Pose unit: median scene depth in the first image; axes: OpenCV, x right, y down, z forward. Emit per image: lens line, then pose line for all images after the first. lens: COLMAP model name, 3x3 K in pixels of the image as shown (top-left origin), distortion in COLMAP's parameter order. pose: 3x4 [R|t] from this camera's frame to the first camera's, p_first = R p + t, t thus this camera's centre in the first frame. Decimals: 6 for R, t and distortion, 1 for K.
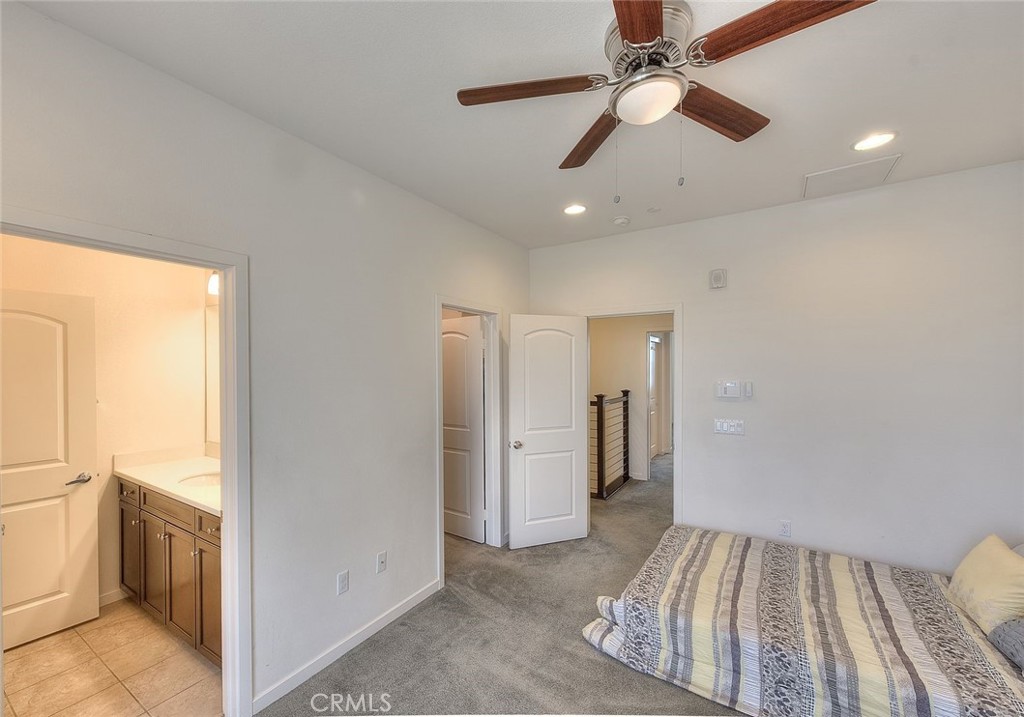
lens RADIAL K [[437.4, 0, 512.0], [0, 437.4, 358.5], [0, 0, 1]] dist [0.001619, -0.003910]
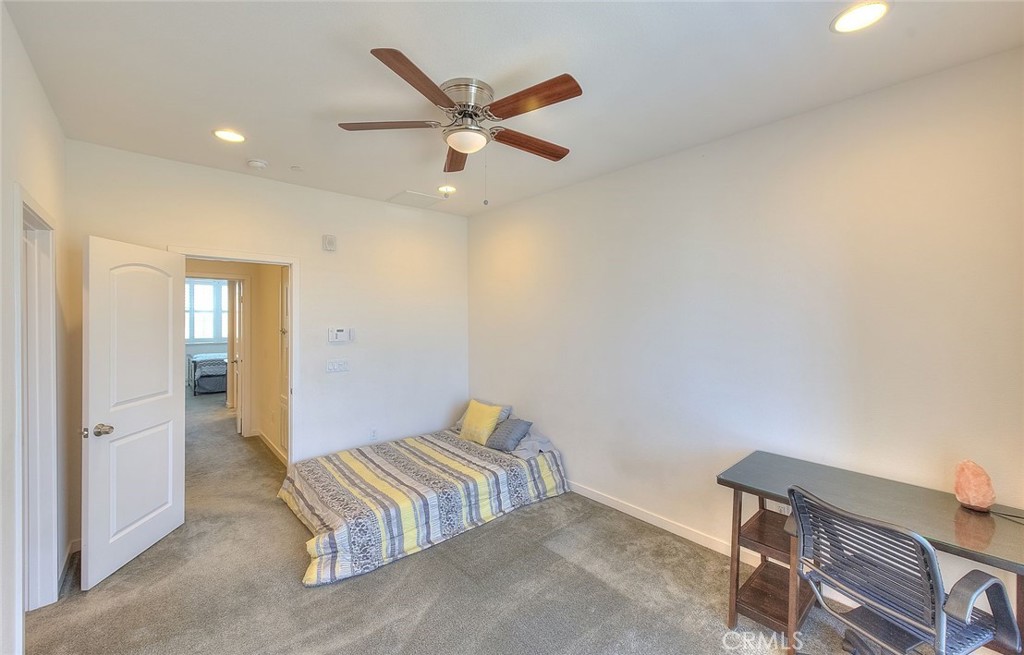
lens RADIAL K [[394.9, 0, 510.3], [0, 394.9, 311.4], [0, 0, 1]] dist [-0.000109, 0.000000]
pose [[0.258822, 0.022105, 0.965672, -0.604207], [-0.013656, 0.999722, -0.019224, 0.025241], [-0.965829, -0.008211, 0.259052, 0.334340]]
